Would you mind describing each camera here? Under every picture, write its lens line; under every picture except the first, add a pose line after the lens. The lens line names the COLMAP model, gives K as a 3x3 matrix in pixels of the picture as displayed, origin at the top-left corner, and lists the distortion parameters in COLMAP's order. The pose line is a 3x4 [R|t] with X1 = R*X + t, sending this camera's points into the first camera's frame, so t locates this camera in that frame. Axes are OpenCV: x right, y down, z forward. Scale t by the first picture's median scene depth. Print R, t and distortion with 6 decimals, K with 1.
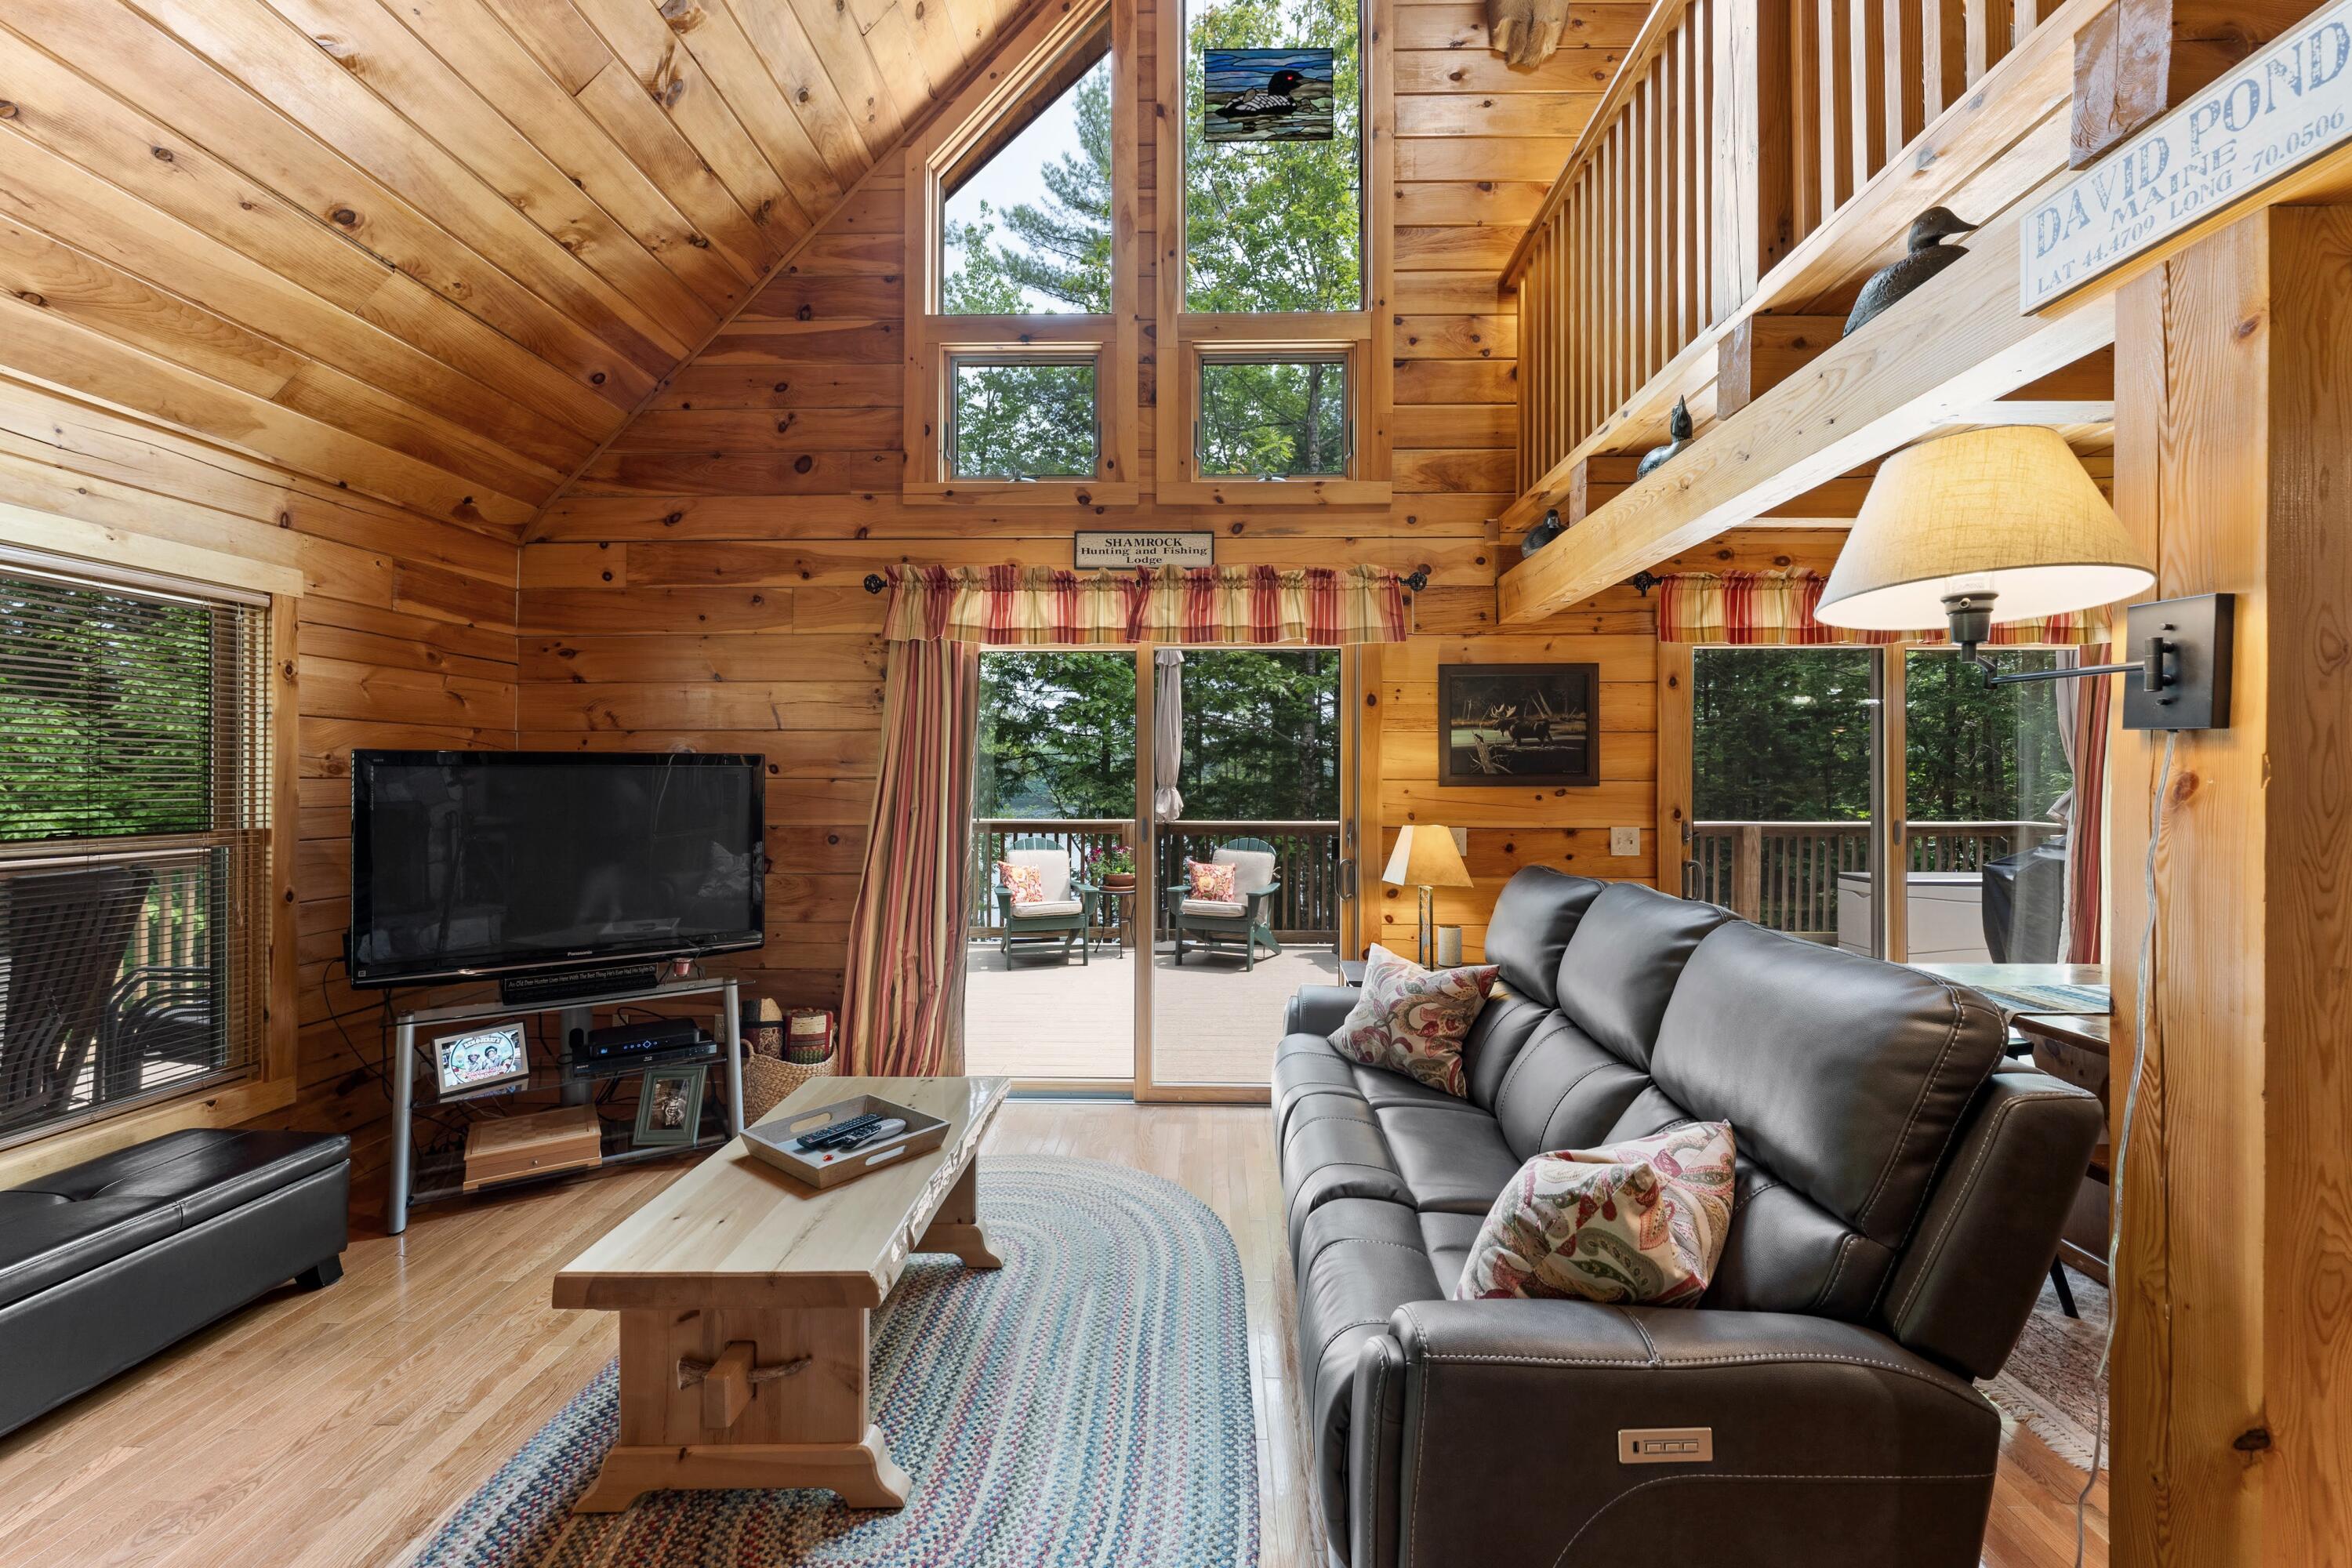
lens RADIAL K [[955.7, 0, 1185.5], [0, 955.7, 770.0], [0, 0, 1]] dist [0.001613, 0.000060]
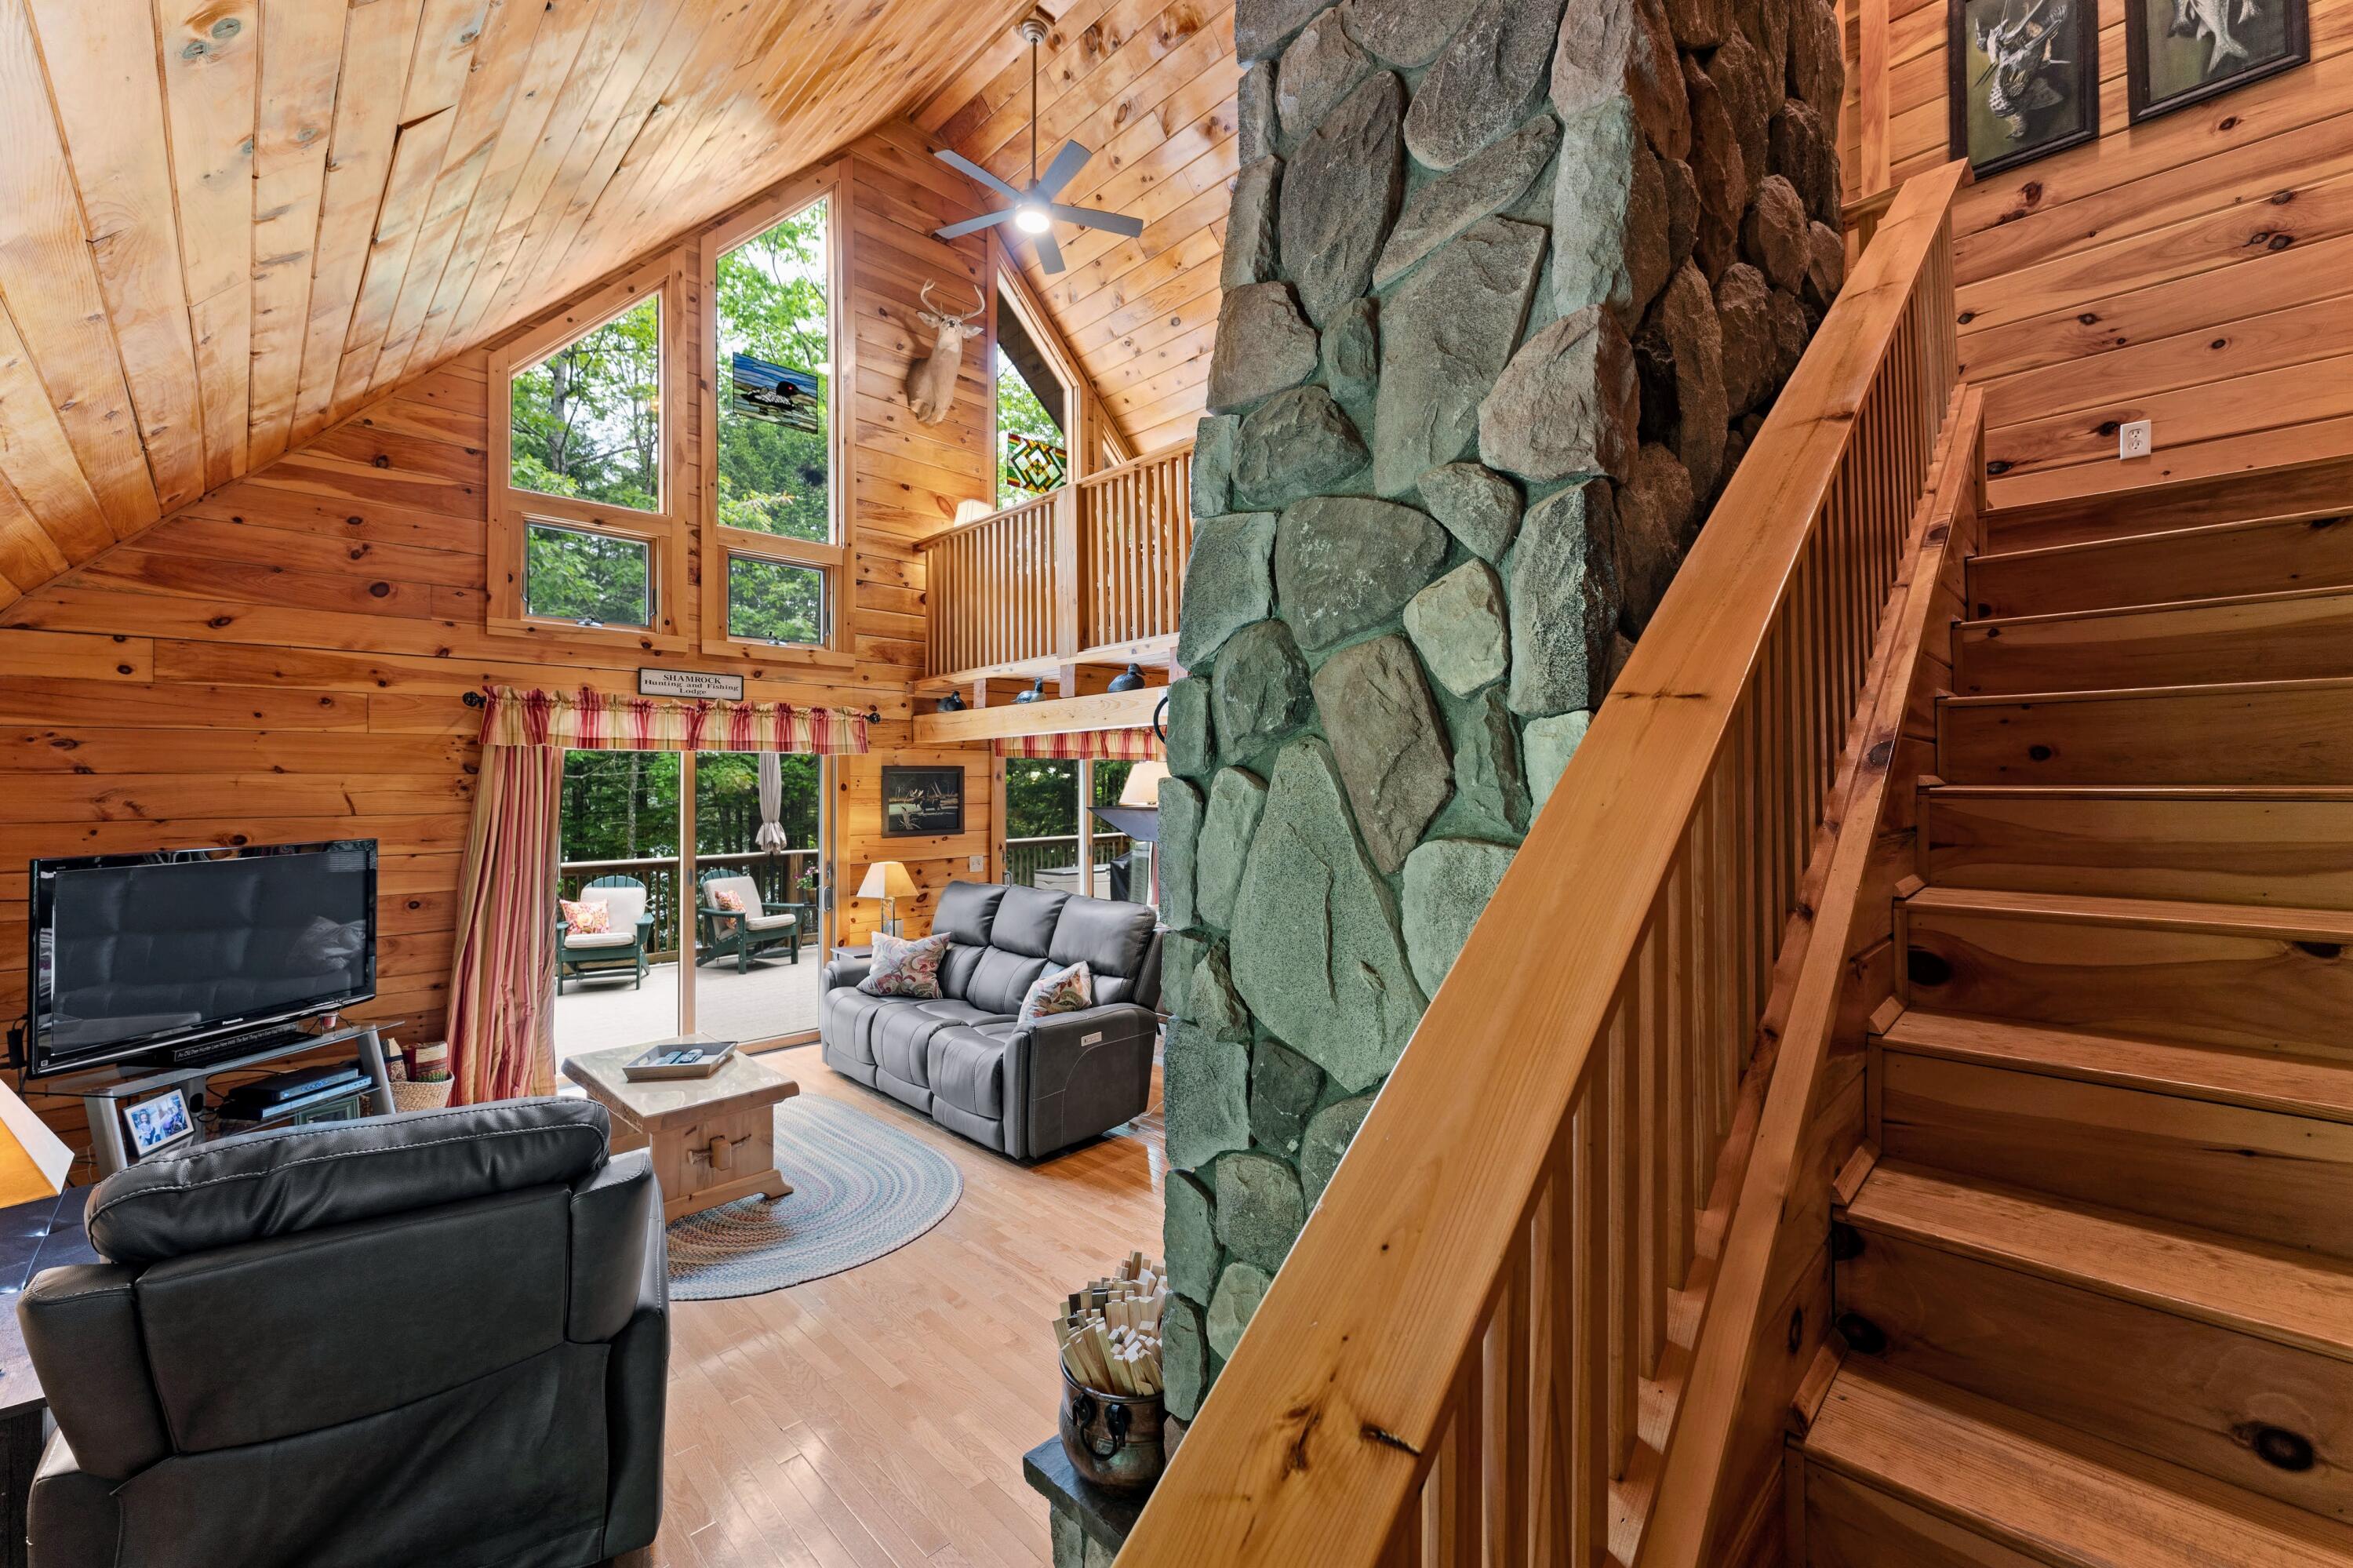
lens RADIAL K [[956.2, 0, 1178.4], [0, 956.2, 775.6], [0, 0, 1]] dist [0.001613, 0.000060]
pose [[0.696870, 0.000514, 0.717197, -0.575152], [0.003242, 0.999987, -0.003867, -0.084357], [-0.717190, 0.005020, 0.696860, -0.543273]]
